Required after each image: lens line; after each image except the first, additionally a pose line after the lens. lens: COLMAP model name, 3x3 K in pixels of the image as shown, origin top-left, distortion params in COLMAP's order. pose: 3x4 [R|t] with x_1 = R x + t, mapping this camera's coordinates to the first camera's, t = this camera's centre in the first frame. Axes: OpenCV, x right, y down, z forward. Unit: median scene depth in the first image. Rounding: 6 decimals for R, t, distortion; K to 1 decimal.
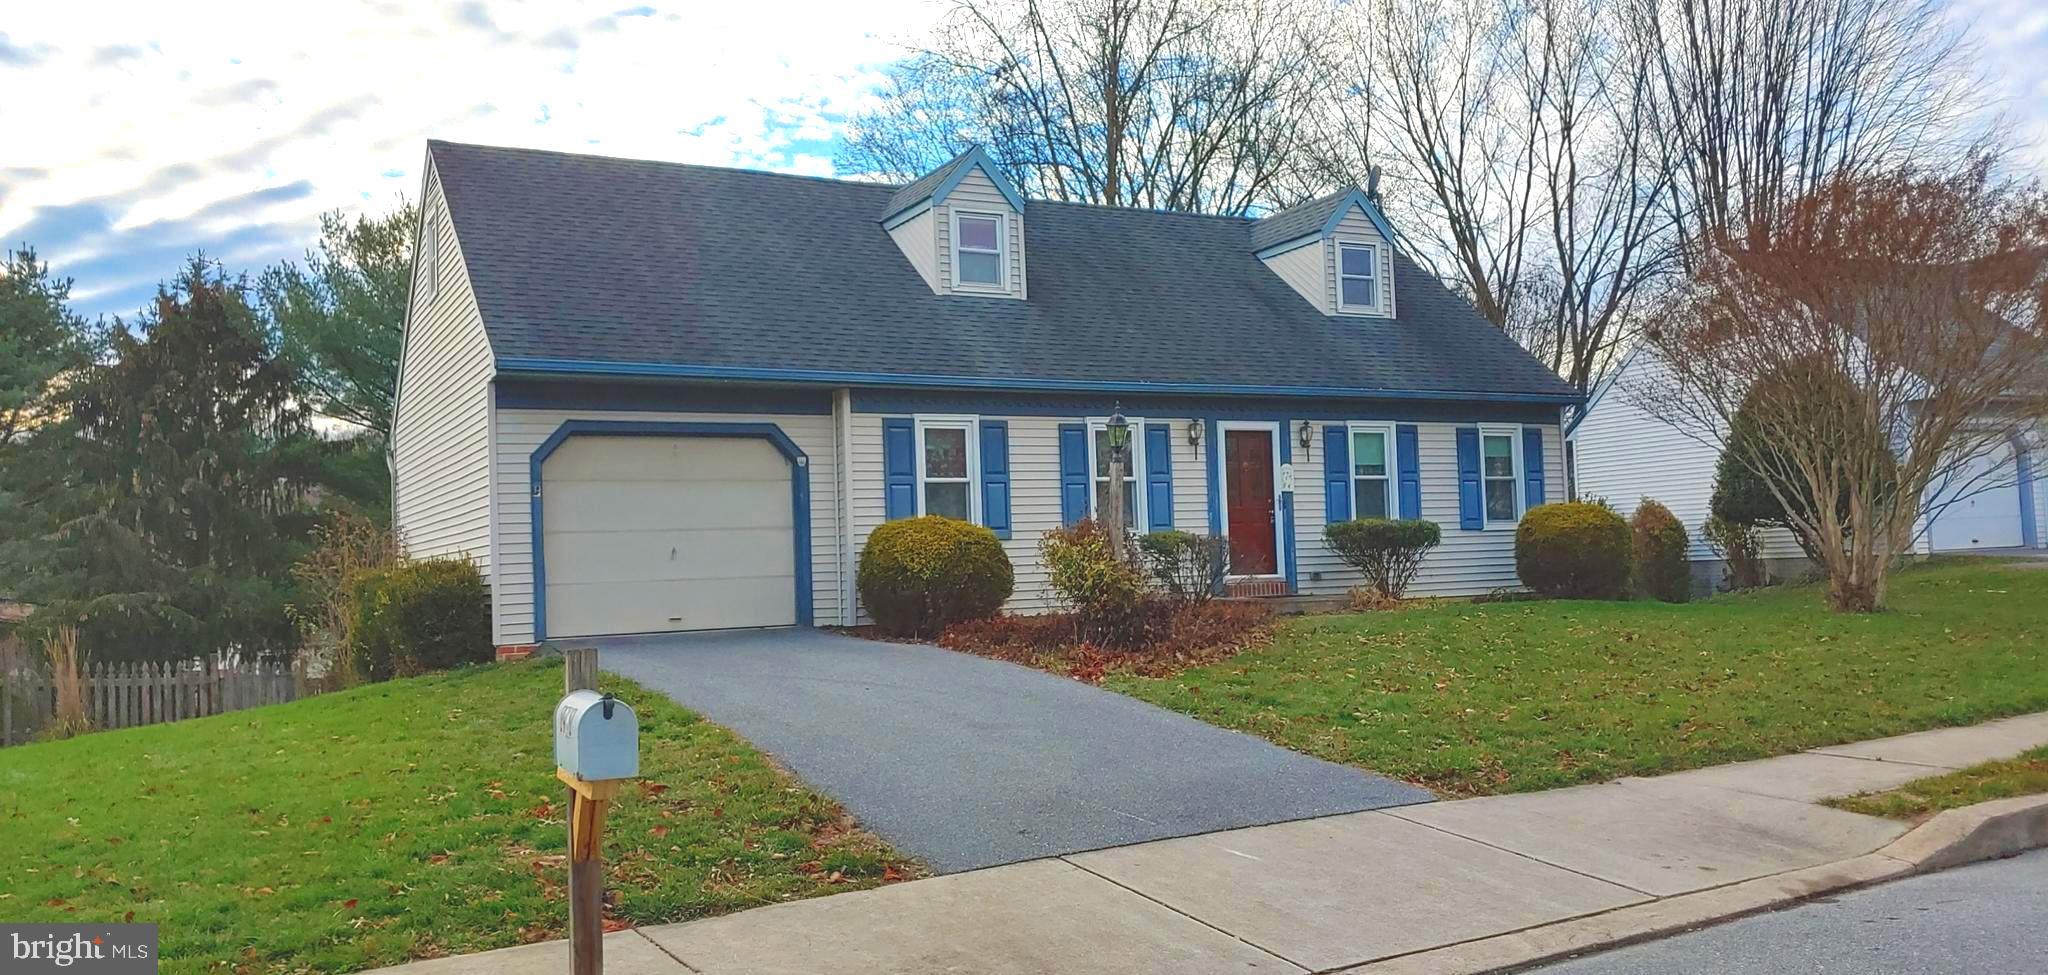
lens RADIAL K [[1542.3, 0, 1024.0], [0, 1542.3, 487.5], [0, 0, 1]] dist [0.001681, -0.001058]
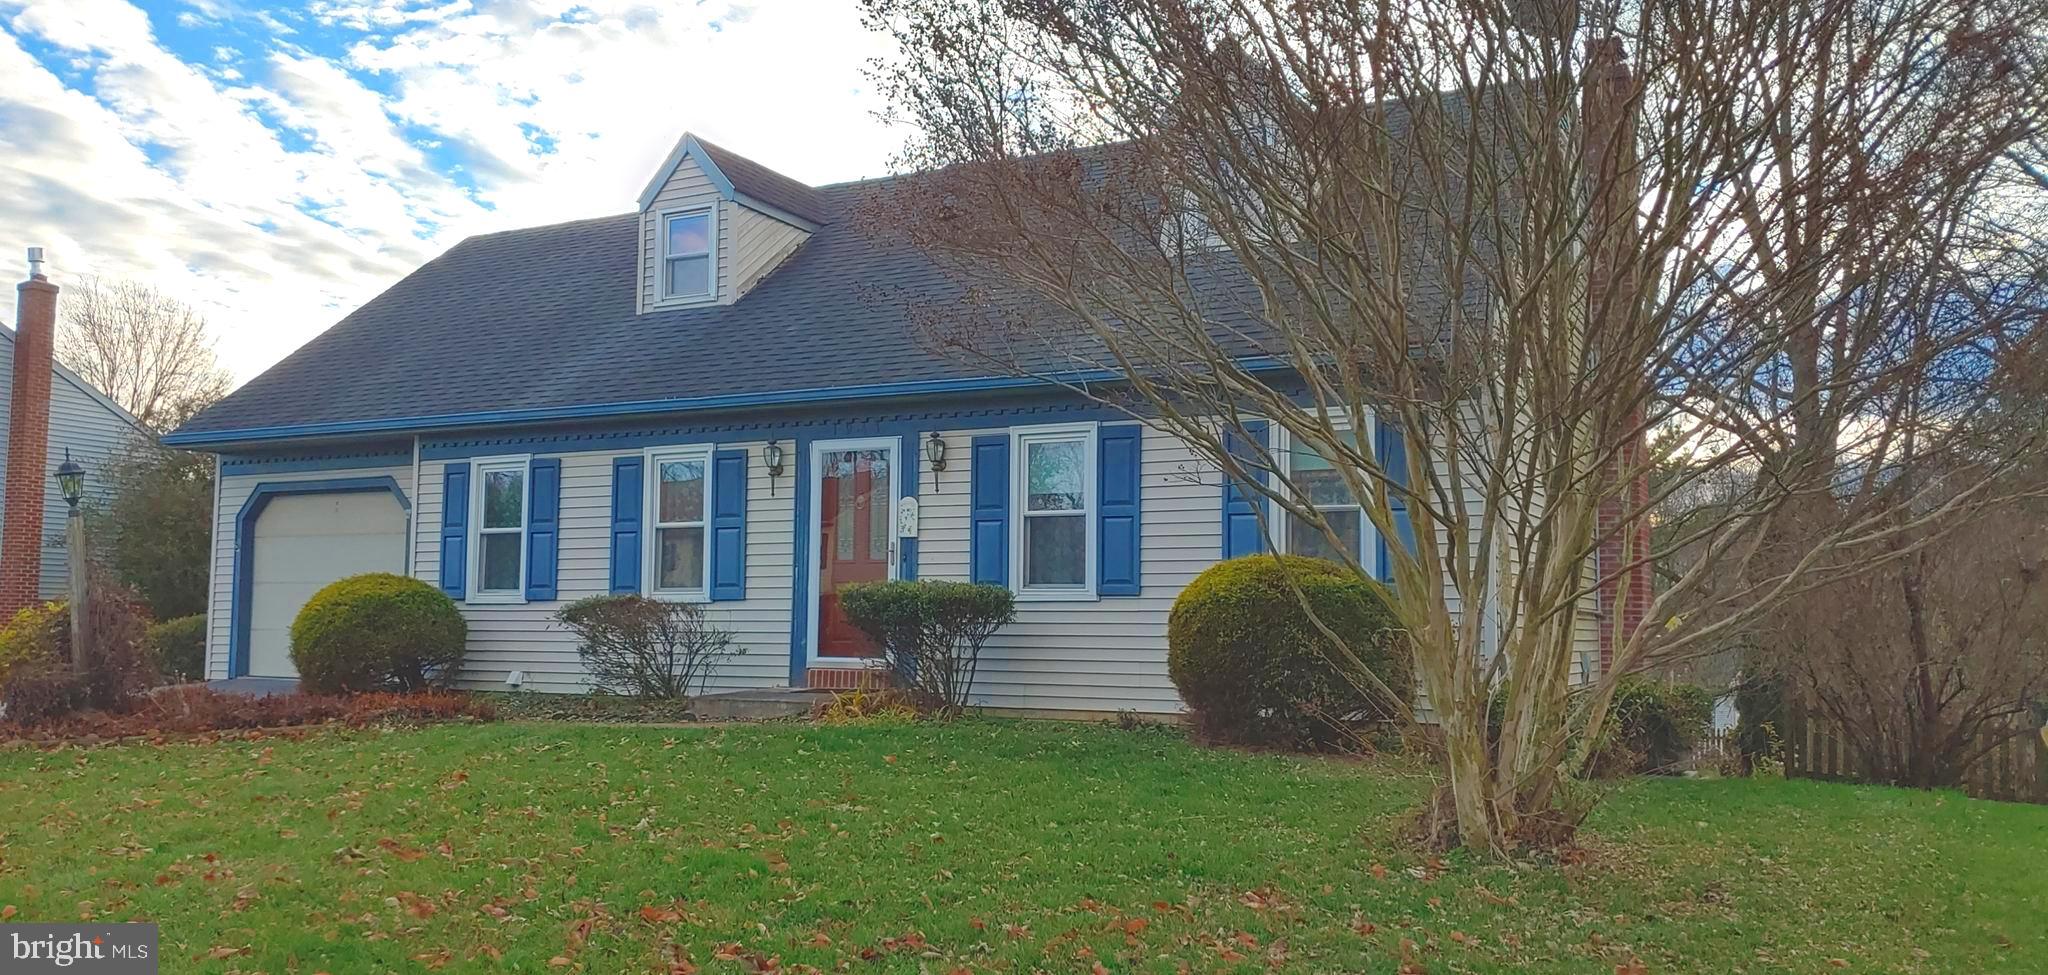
lens RADIAL K [[1542.3, 0, 1024.0], [0, 1542.3, 487.5], [0, 0, 1]] dist [0.001681, -0.001058]
pose [[0.594625, -0.025146, -0.803610, 0.766577], [0.022651, 0.999638, -0.014520, -0.008662], [0.803684, -0.009569, 0.594979, 0.652453]]
